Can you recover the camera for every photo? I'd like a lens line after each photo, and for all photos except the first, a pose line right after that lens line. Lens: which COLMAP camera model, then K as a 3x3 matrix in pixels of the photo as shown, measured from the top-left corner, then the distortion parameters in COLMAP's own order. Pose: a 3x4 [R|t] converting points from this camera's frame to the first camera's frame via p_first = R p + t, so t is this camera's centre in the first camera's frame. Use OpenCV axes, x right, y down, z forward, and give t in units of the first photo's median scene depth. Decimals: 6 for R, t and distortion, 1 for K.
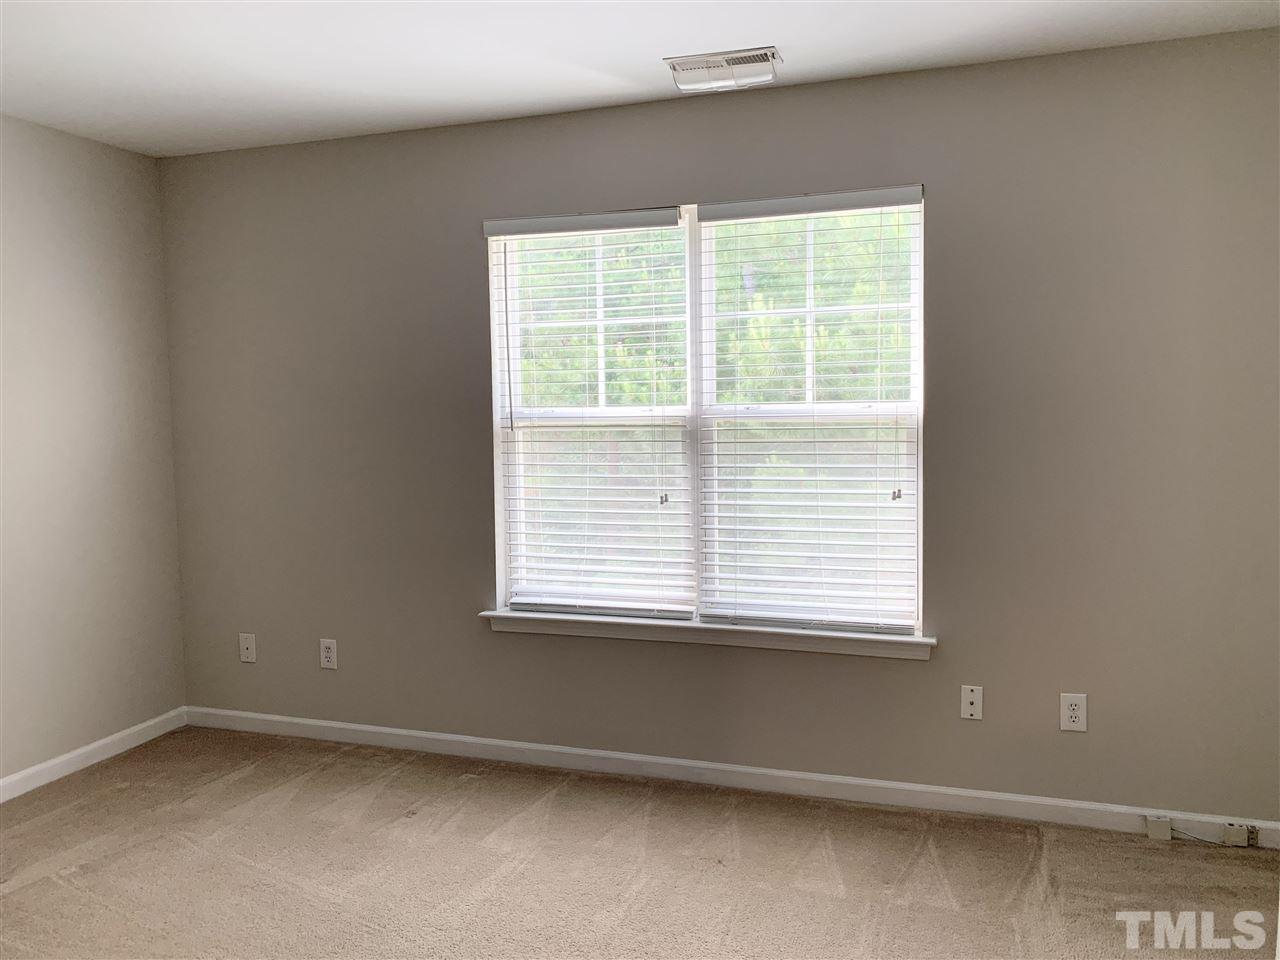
lens RADIAL K [[982.4, 0, 646.1], [0, 982.4, 476.2], [0, 0, 1]] dist [0.055933, -0.069411]
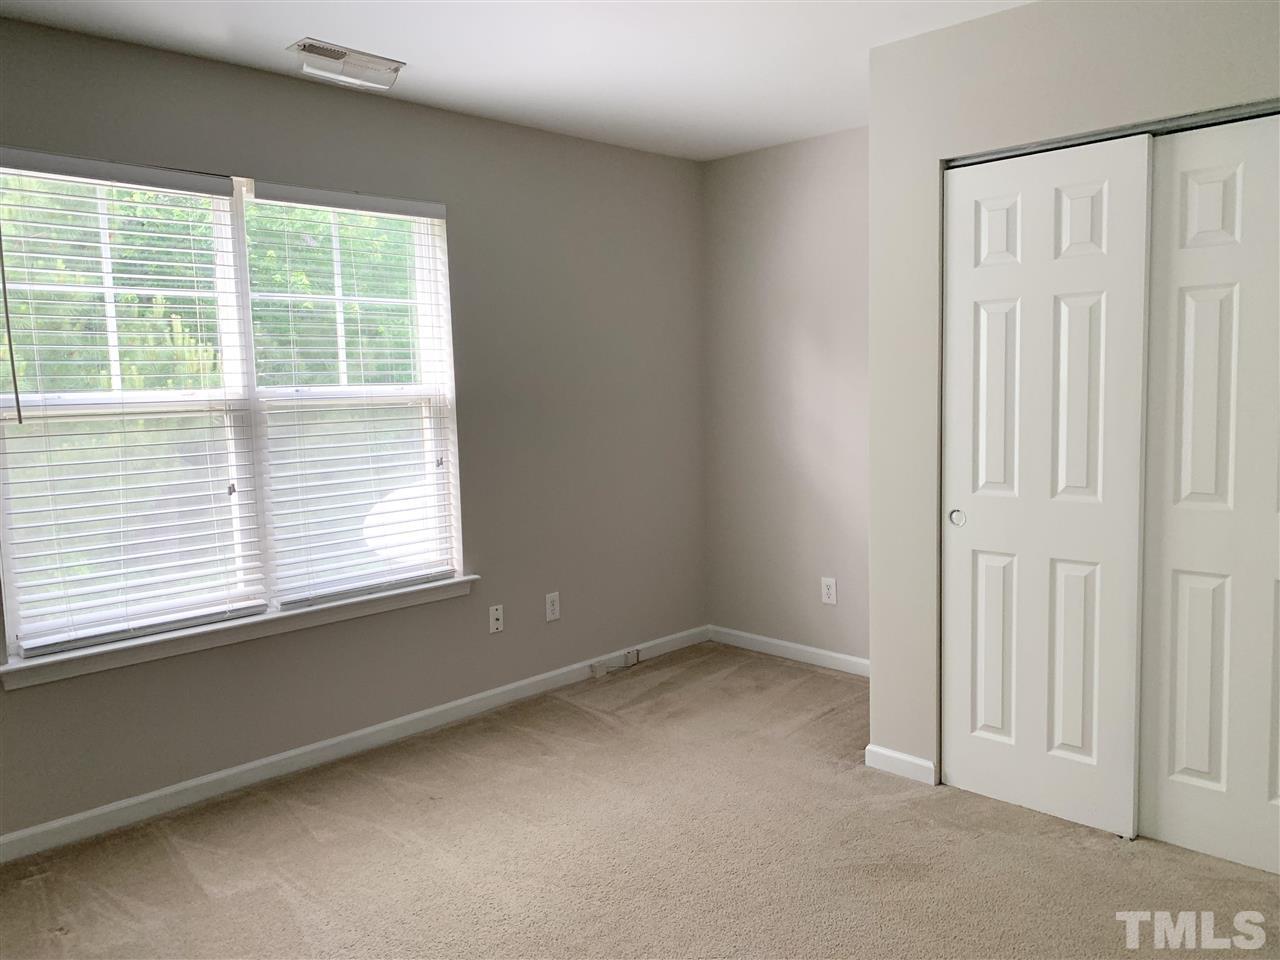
lens RADIAL K [[982.4, 0, 652.4], [0, 982.4, 475.7], [0, 0, 1]] dist [0.055933, -0.069411]
pose [[0.427470, -0.082754, 0.900234, -0.688100], [0.085758, 0.995023, 0.050746, -0.002802], [-0.899953, 0.055510, 0.432440, 0.248906]]
